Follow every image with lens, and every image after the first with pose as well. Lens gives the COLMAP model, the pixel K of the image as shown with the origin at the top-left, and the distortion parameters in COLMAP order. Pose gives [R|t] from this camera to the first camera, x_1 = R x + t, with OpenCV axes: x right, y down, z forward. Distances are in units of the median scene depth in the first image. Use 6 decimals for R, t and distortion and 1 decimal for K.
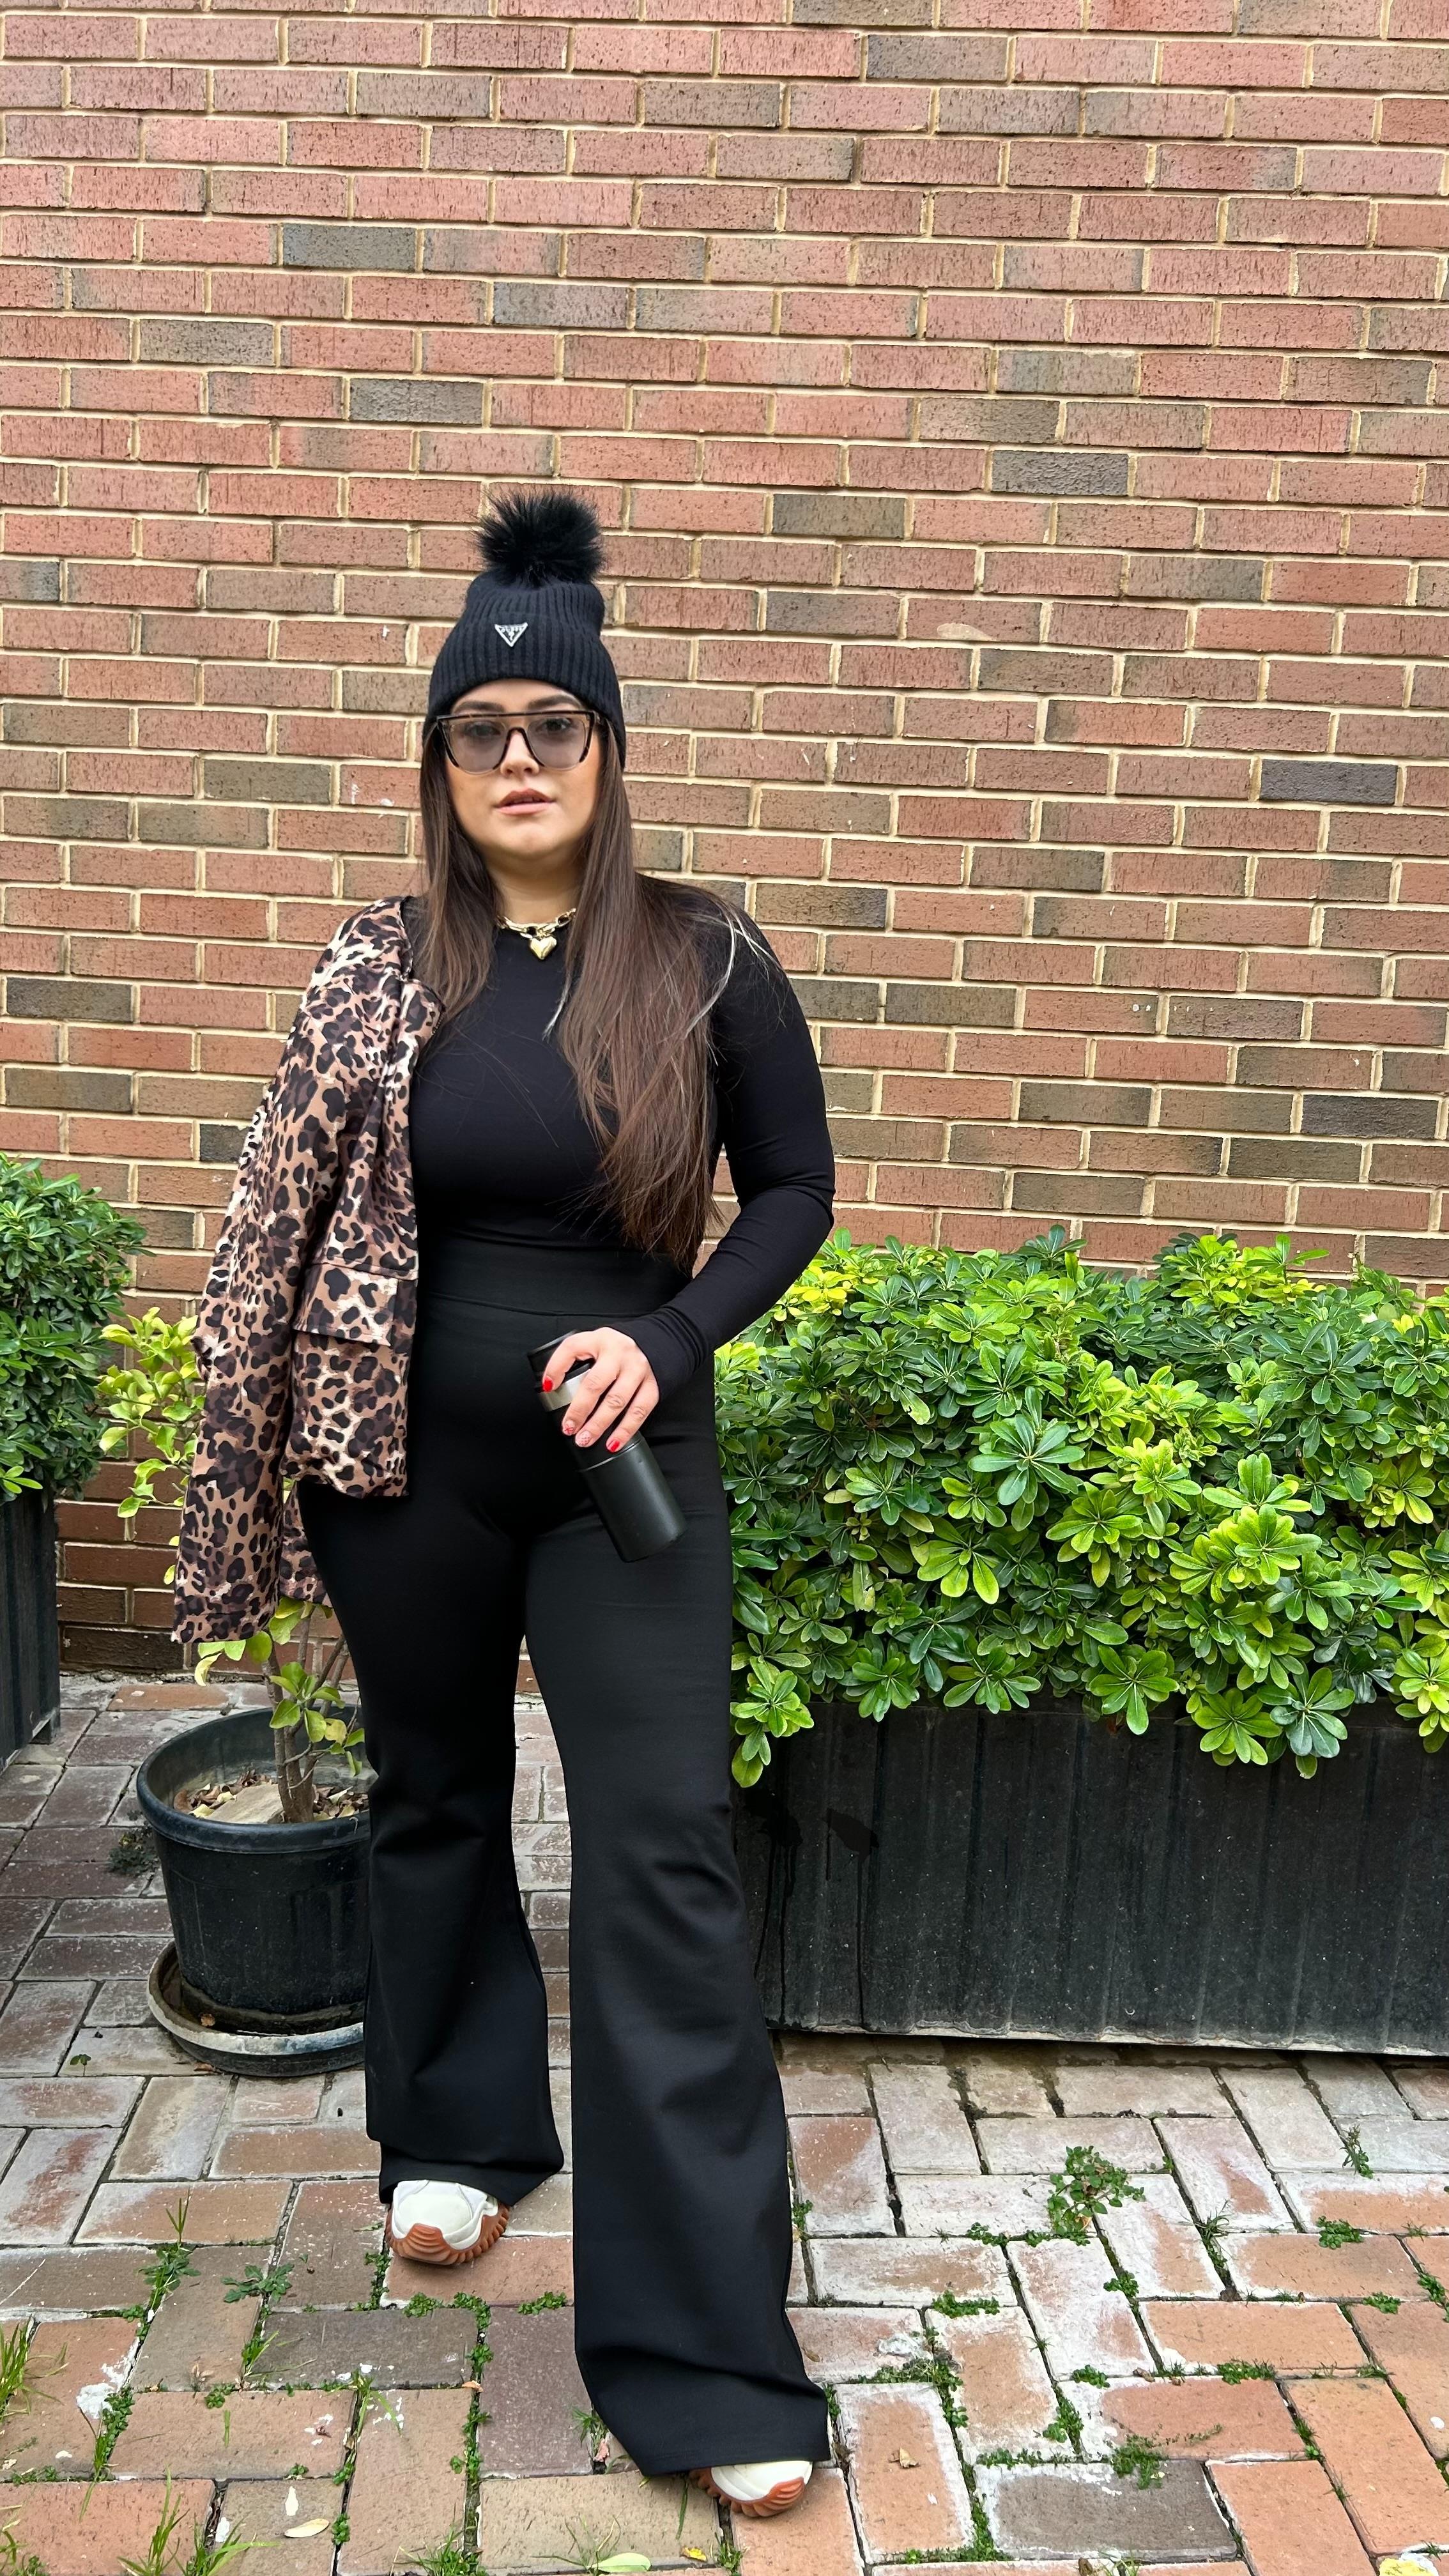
lens RADIAL K [[1943.9, 0, 730.8], [0, 1943.9, 1296.3], [0, 0, 1]] dist [0.027618, -0.038886]
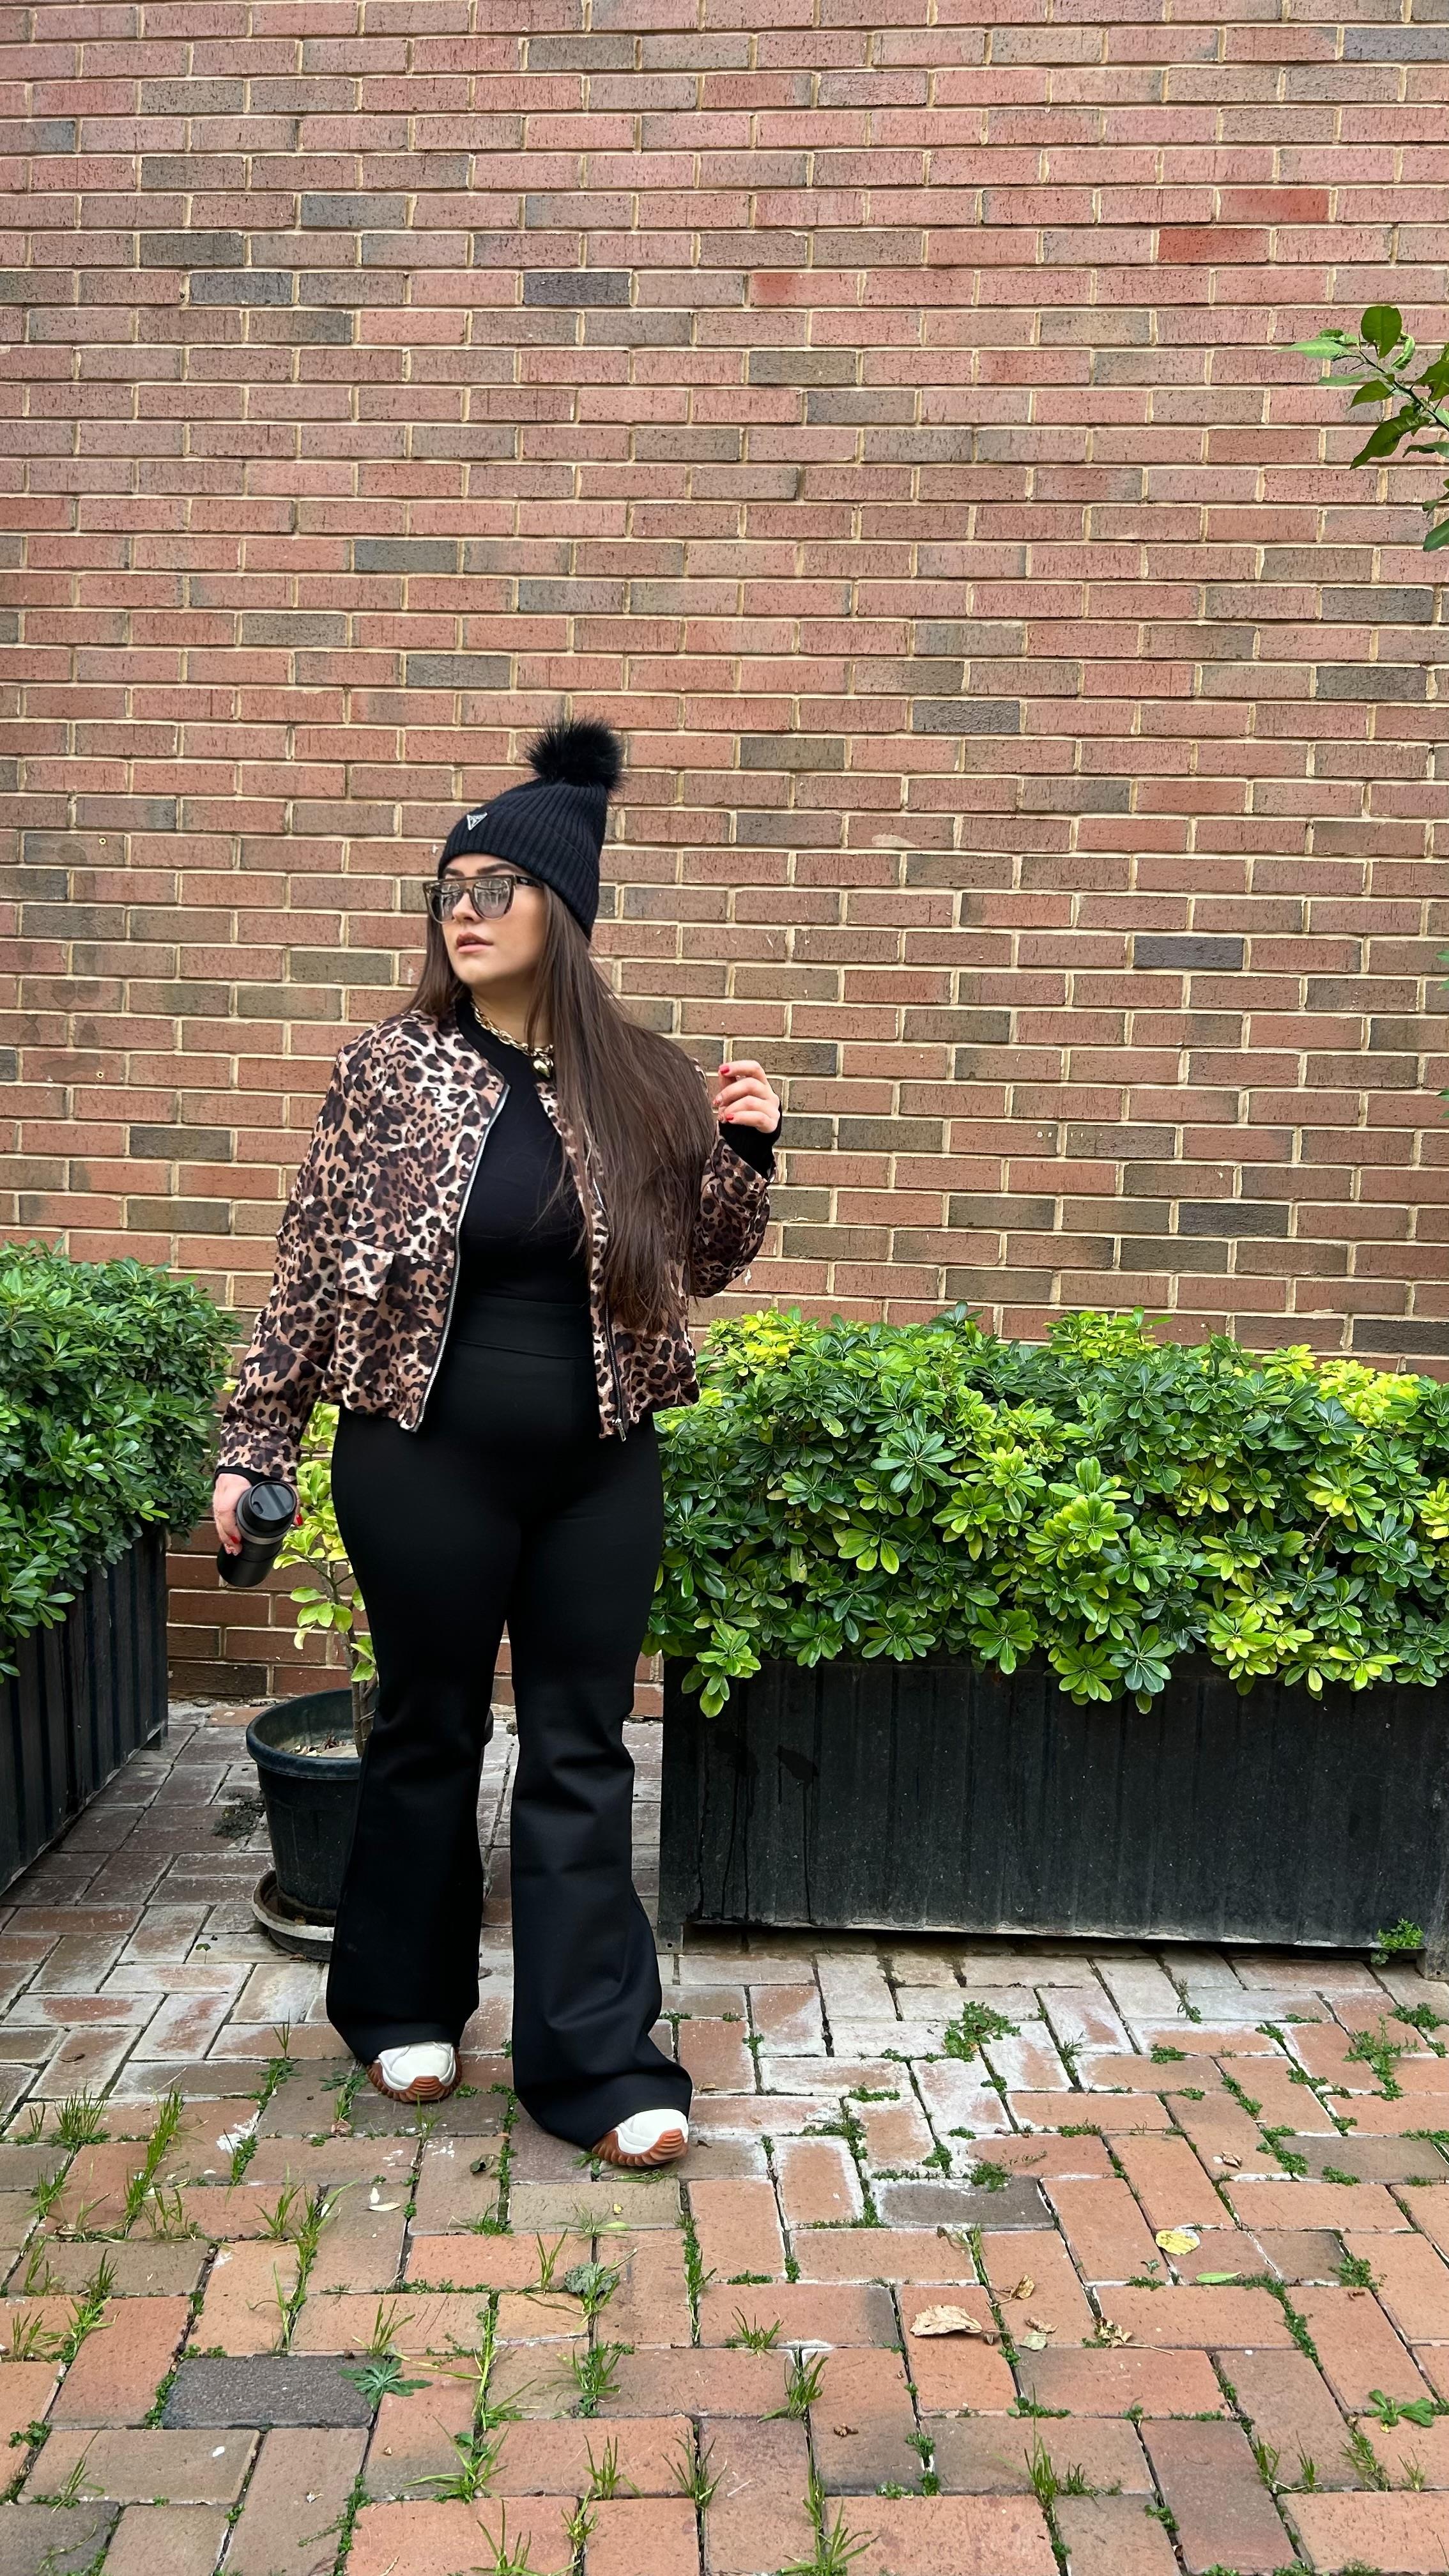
lens RADIAL K [[1943.9, 0, 726.2], [0, 1943.9, 1284.6], [0, 0, 1]] dist [0.027618, -0.038886]
pose [[0.999649, -0.015166, -0.021715, 0.035610], [0.013328, 0.996511, -0.082394, 0.047432], [0.022889, 0.082076, 0.996363, -0.234380]]
